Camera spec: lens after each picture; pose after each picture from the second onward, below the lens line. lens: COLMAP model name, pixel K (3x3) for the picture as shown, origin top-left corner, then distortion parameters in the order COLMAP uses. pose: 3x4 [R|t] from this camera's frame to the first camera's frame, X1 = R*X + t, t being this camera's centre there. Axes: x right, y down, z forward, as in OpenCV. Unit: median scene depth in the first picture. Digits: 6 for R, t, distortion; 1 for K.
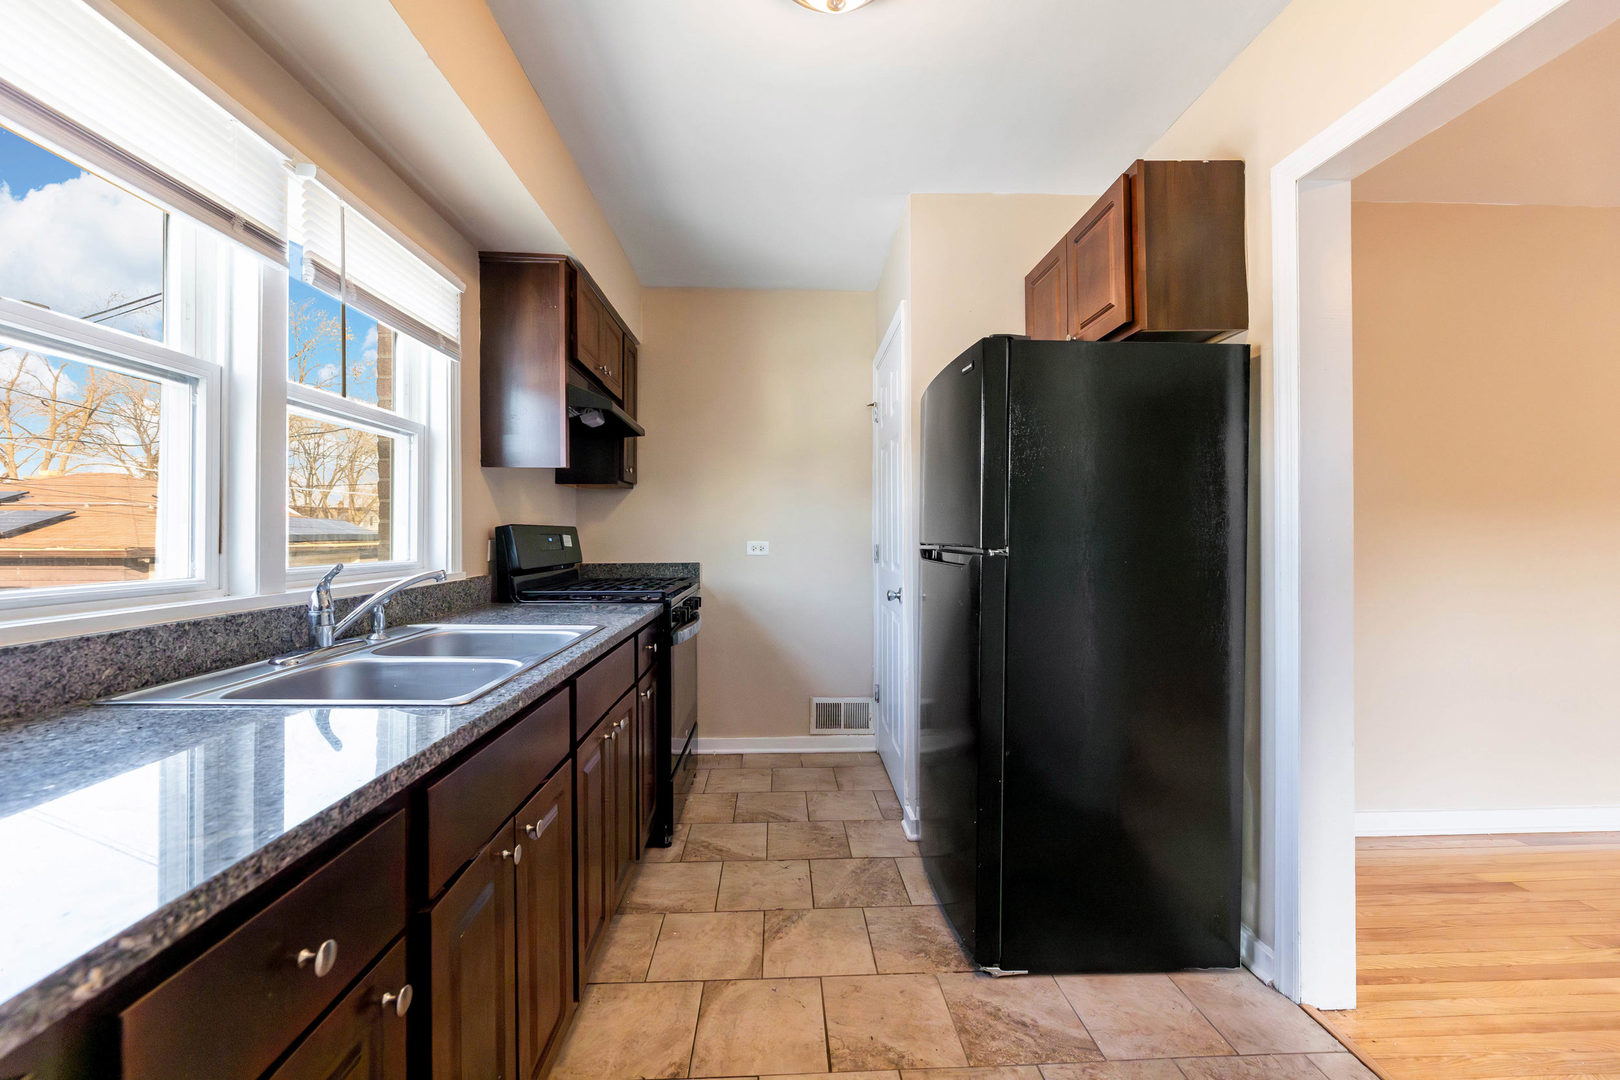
lens RADIAL K [[660.6, 0, 797.7], [0, 660.6, 537.8], [0, 0, 1]] dist [0.001716, -0.000464]
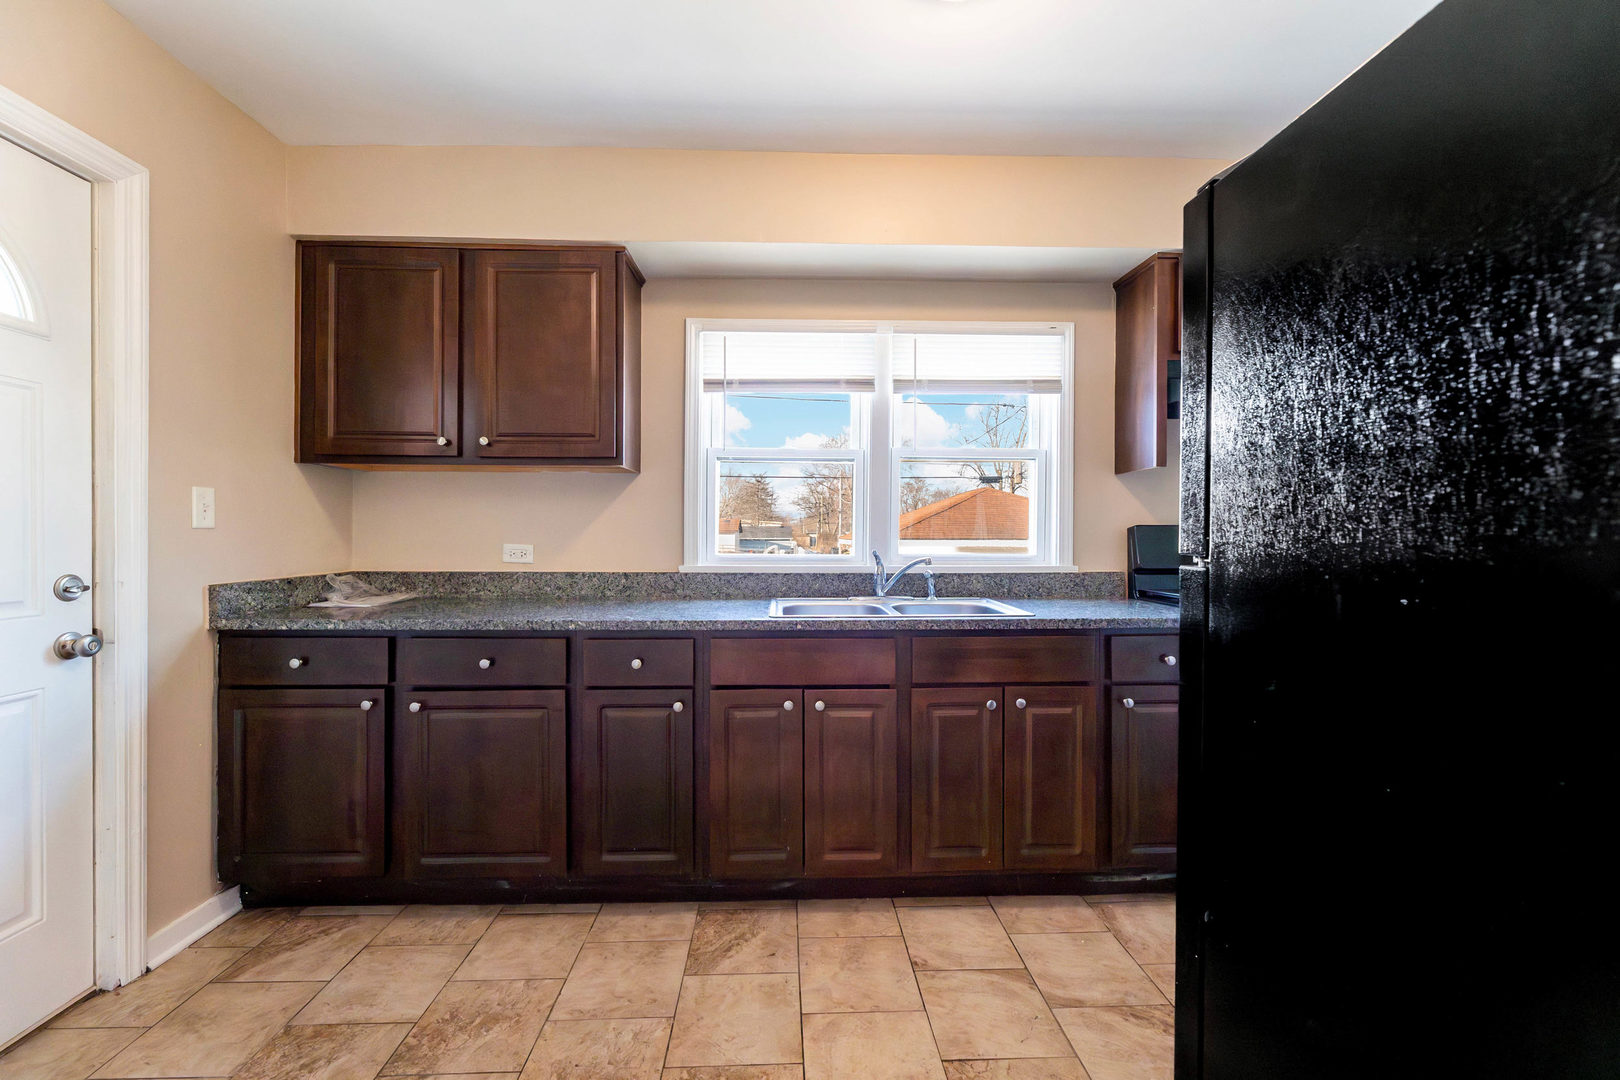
lens RADIAL K [[660.6, 0, 797.6], [0, 660.6, 534.6], [0, 0, 1]] dist [0.001716, -0.000464]
pose [[-0.003245, 0.004778, -0.999983, 0.879086], [-0.009403, 0.999944, 0.004808, -0.008432], [0.999951, 0.009419, -0.003200, 0.632370]]
